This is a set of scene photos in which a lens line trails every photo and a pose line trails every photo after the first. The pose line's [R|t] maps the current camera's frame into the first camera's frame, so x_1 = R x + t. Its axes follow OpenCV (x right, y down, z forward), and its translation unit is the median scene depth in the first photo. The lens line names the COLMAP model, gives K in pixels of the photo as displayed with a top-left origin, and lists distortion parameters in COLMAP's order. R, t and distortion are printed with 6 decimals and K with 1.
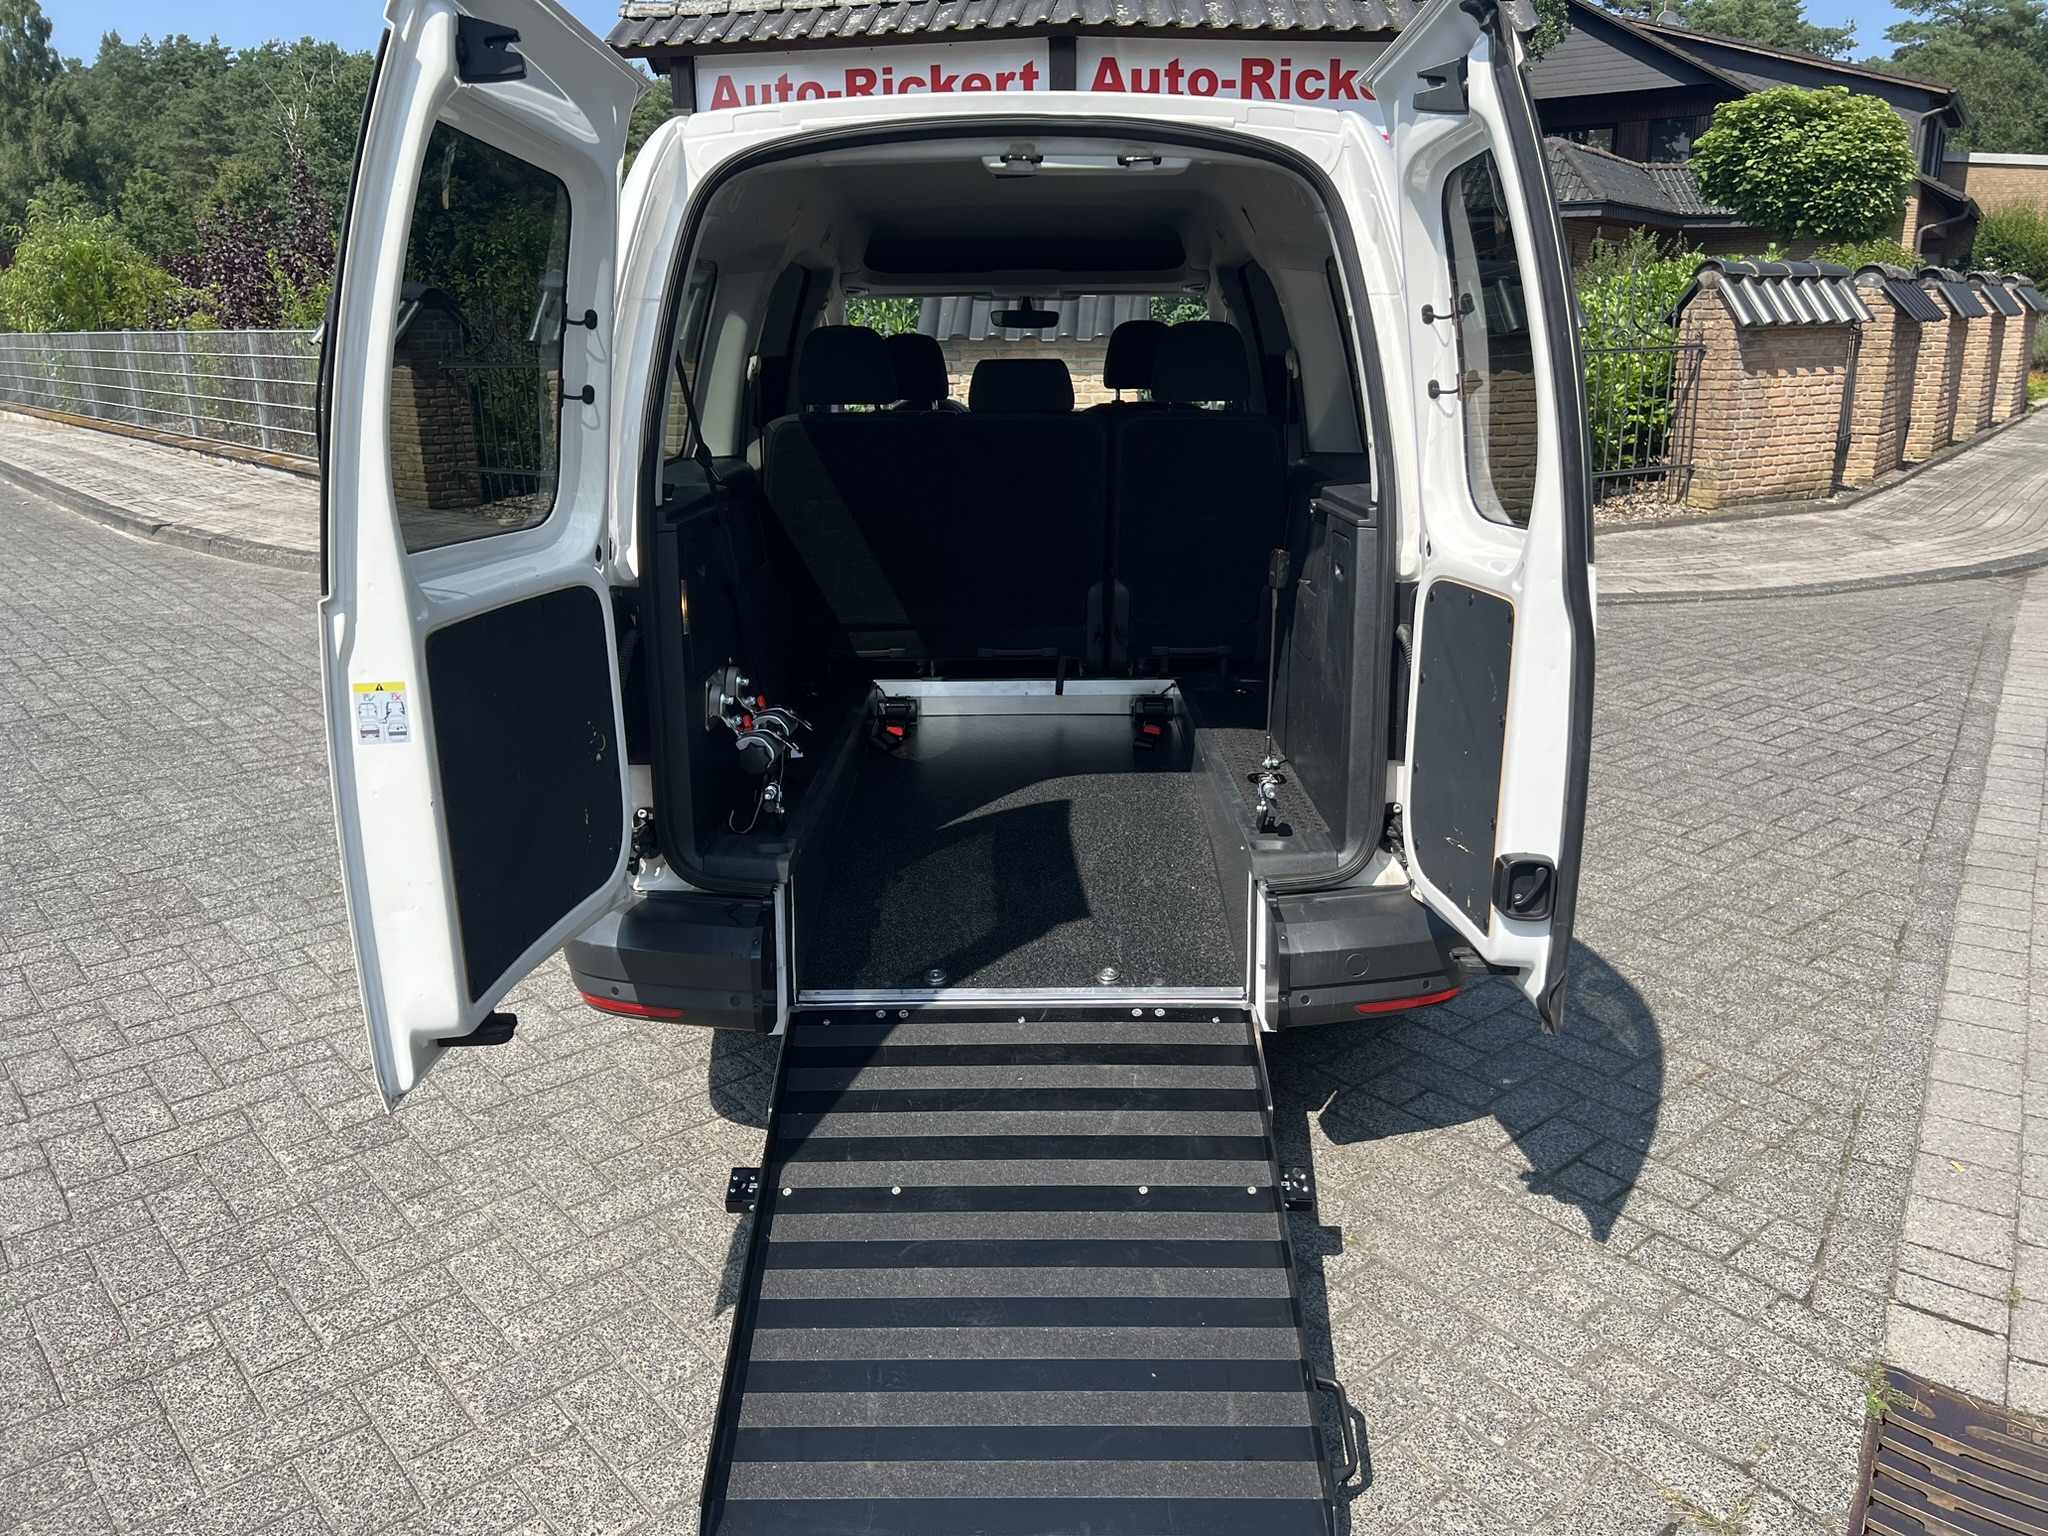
lens RADIAL K [[1537.6, 0, 1040.9], [0, 1537.6, 755.7], [0, 0, 1]] dist [0.044122, -0.055633]
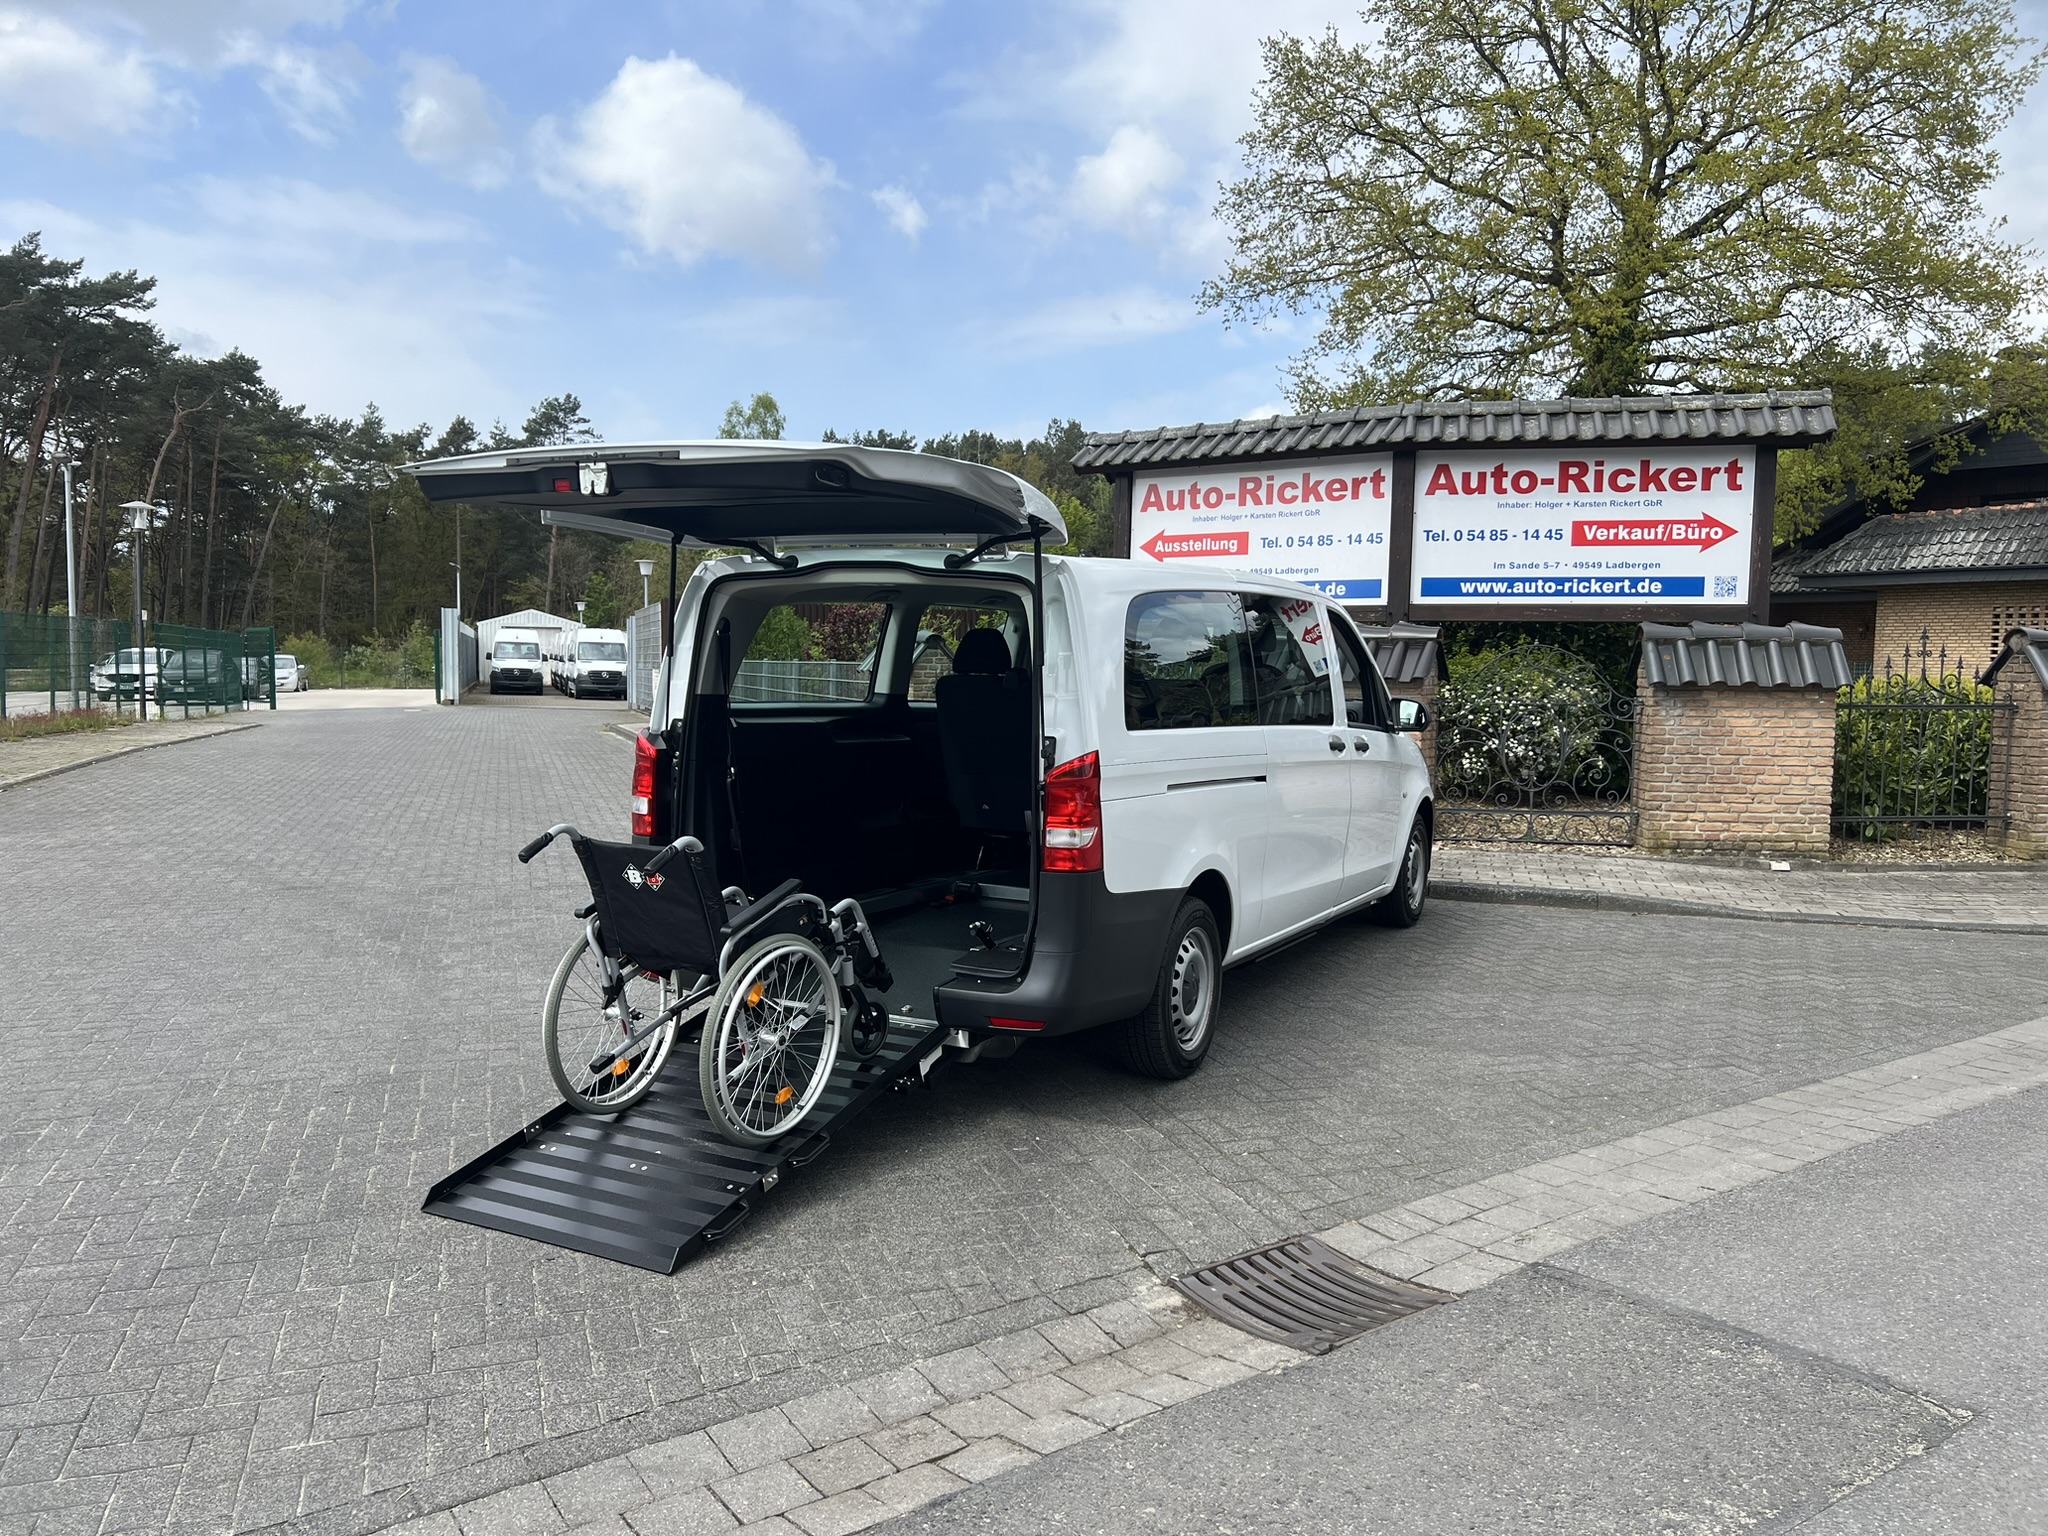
lens RADIAL K [[1537.6, 0, 1021.5], [0, 1537.6, 785.4], [0, 0, 1]] dist [0.044122, -0.055633]
pose [[0.926934, 0.053088, -0.371449, 0.216945], [-0.123969, 0.977680, -0.169628, 0.056637], [0.354153, 0.203282, 0.912826, -0.212757]]
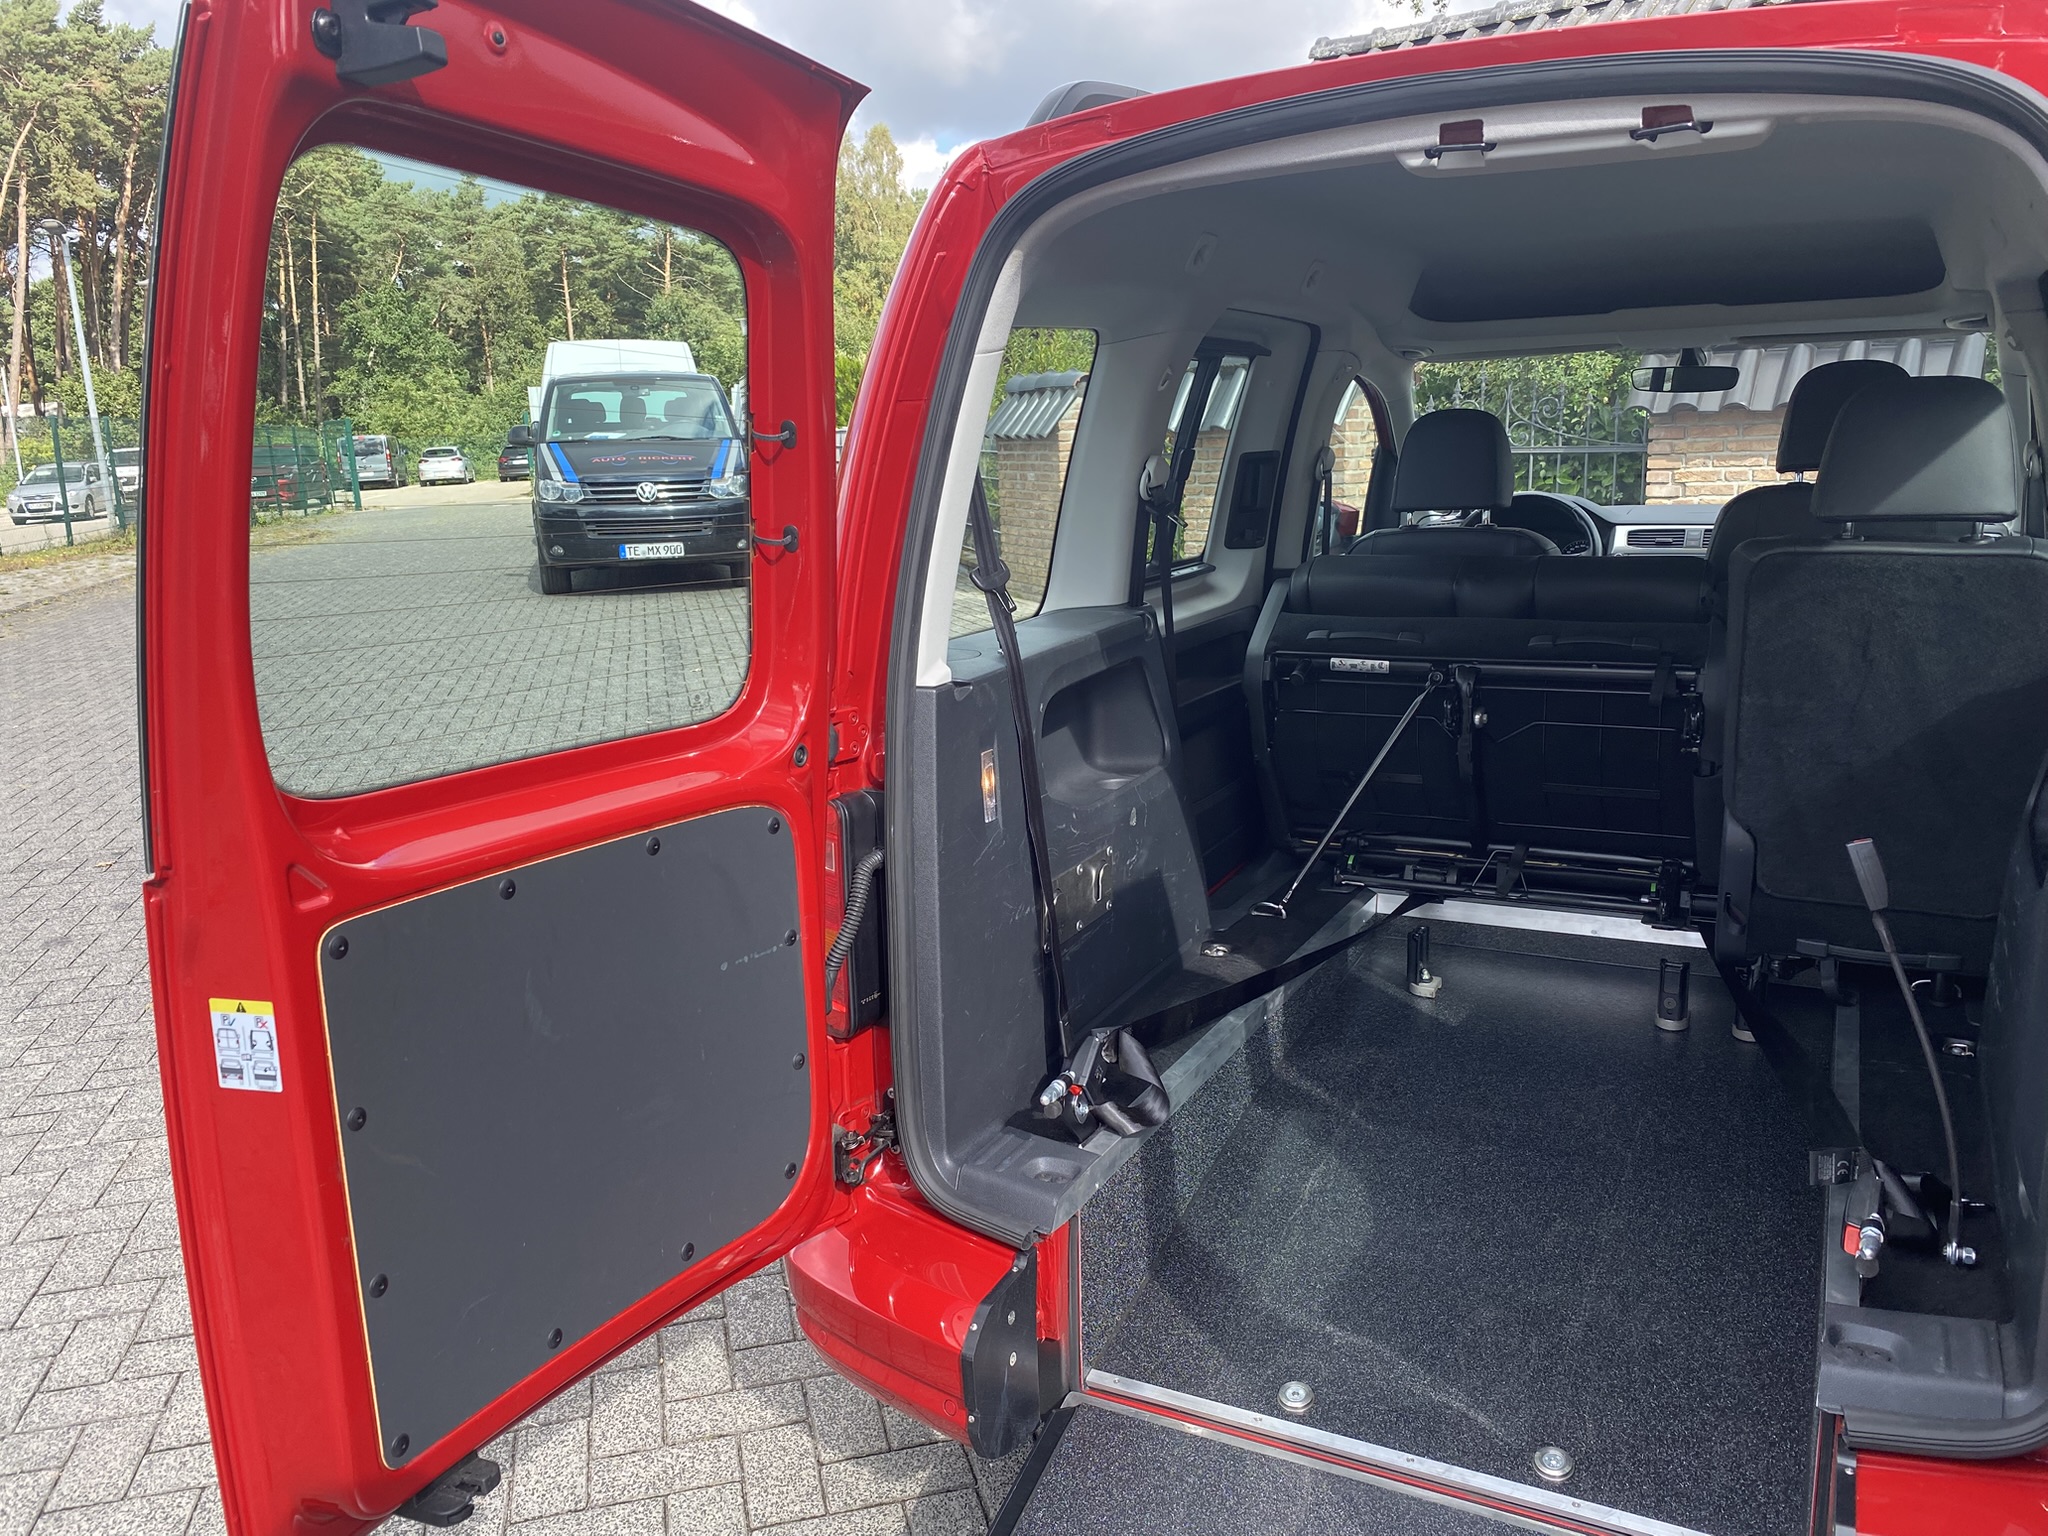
lens RADIAL K [[1558.9, 0, 1024.2], [0, 1558.9, 777.0], [0, 0, 1]] dist [0.017217, -0.023131]
pose [[0.890905, 0.077382, -0.447550, 0.013693], [-0.094115, 0.995445, -0.015234, -0.047907], [0.444332, 0.055693, 0.894129, 0.175410]]
